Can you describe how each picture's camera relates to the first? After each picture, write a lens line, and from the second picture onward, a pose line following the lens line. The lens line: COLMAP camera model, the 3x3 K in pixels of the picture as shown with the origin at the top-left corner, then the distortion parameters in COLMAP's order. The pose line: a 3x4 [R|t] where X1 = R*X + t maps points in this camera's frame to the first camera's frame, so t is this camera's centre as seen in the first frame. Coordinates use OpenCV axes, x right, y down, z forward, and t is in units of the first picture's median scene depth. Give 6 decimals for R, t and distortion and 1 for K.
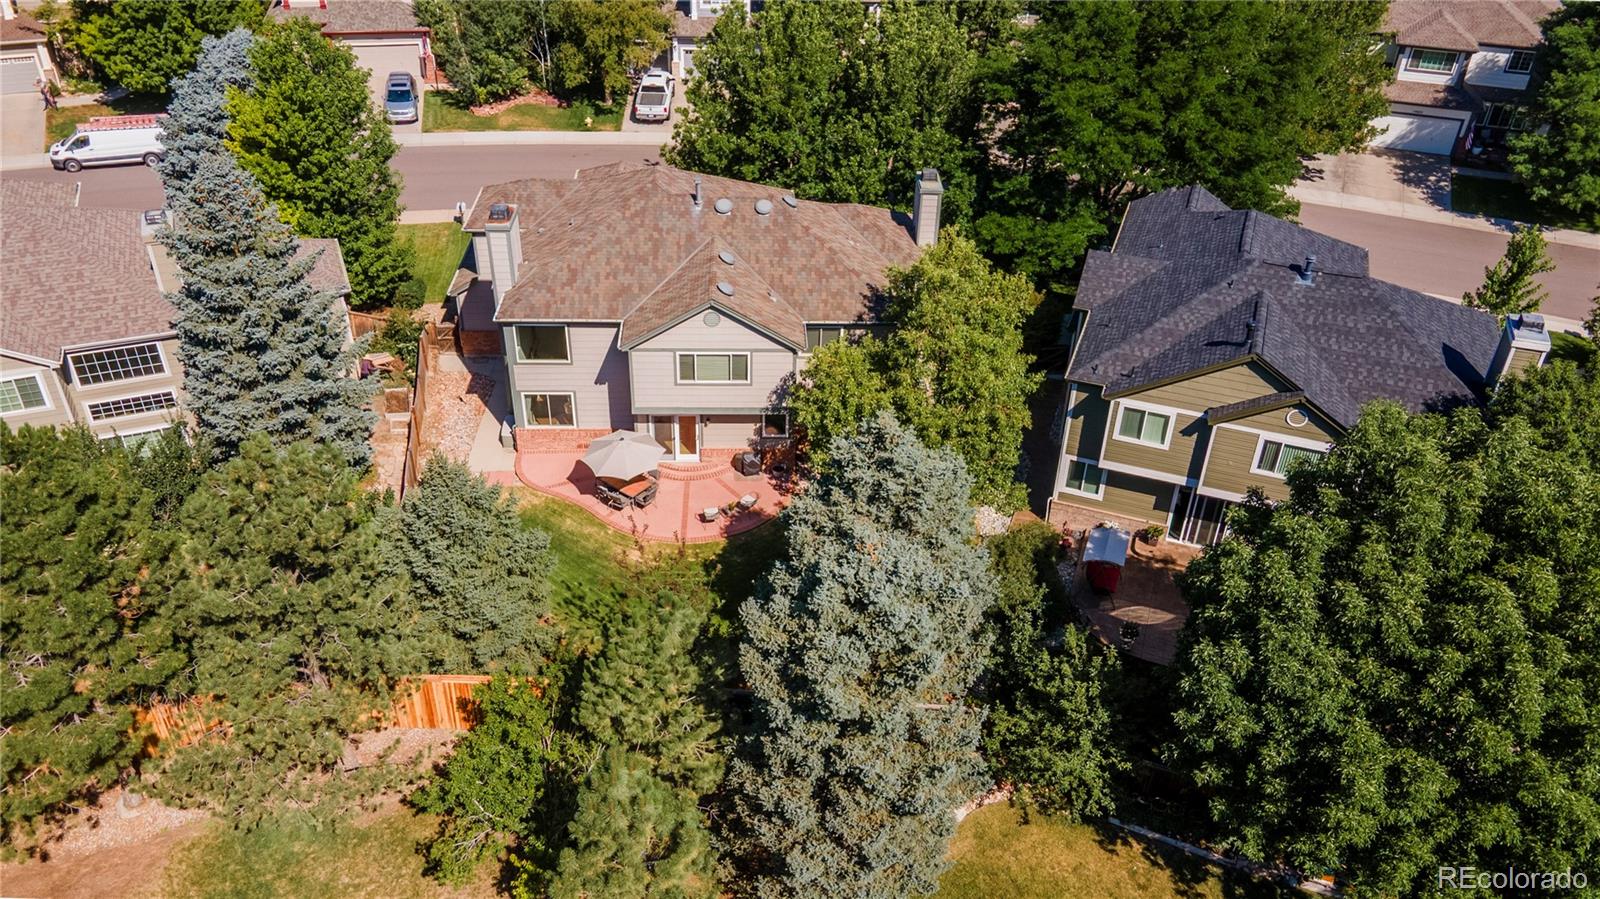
lens RADIAL K [[1172.4, 0, 799.8], [0, 1172.4, 447.0], [0, 0, 1]] dist [0.021178, 0.026925]
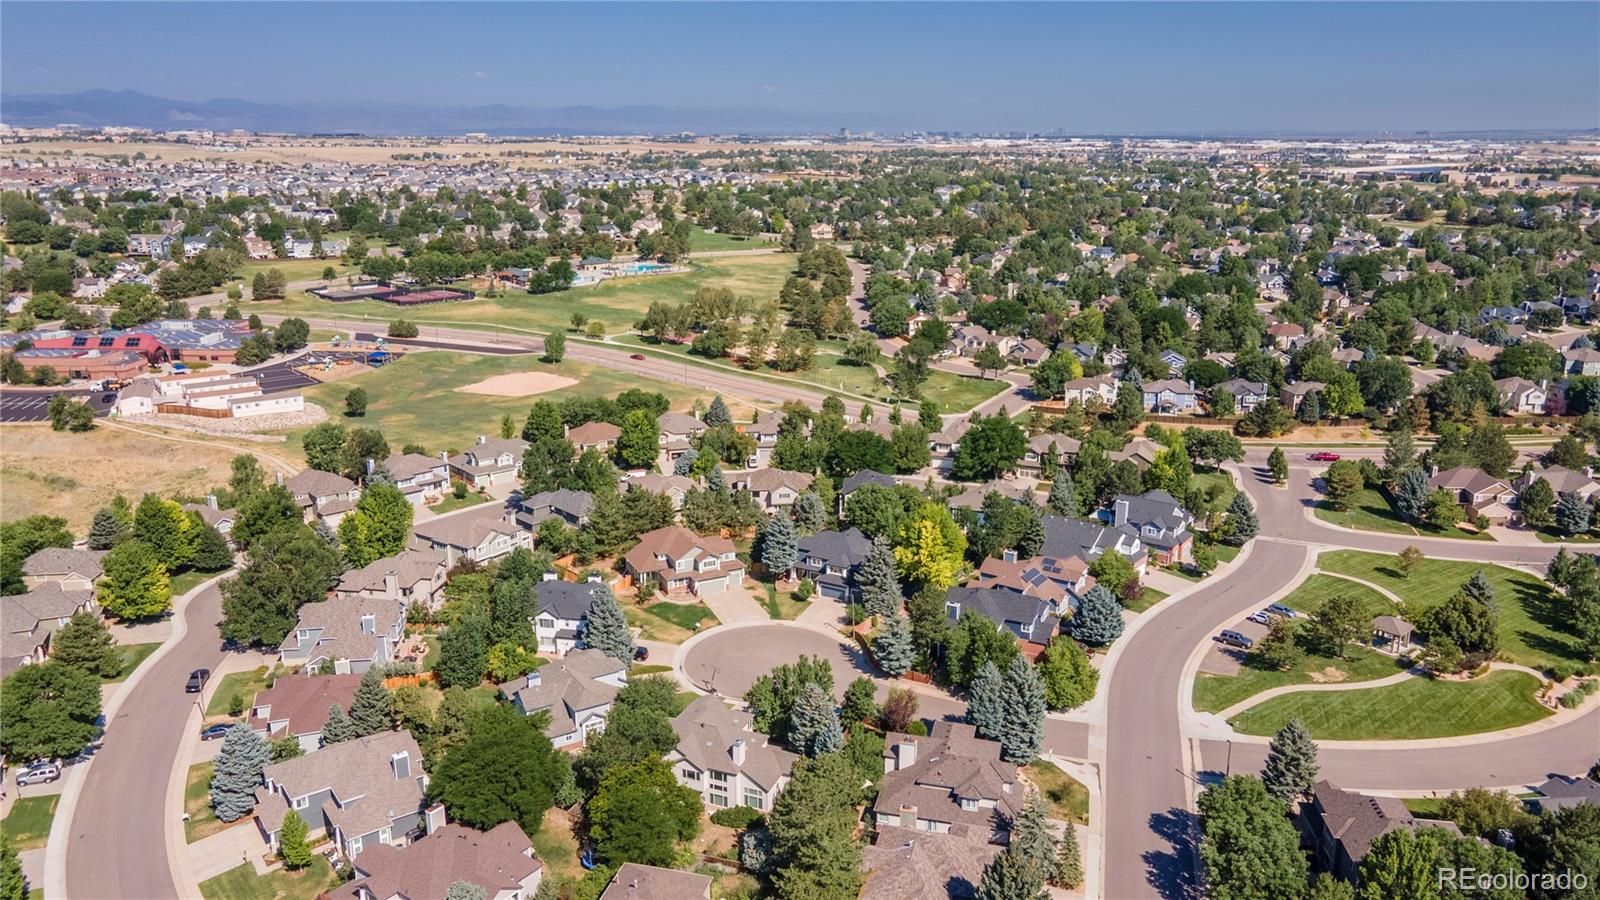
lens RADIAL K [[1172.4, 0, 800.5], [0, 1172.4, 449.8], [0, 0, 1]] dist [0.021178, 0.026925]
pose [[0.998407, -0.034304, 0.044790, -0.152909], [0.047003, 0.944859, -0.324086, 1.019489], [-0.031203, 0.325675, 0.944967, -2.941106]]
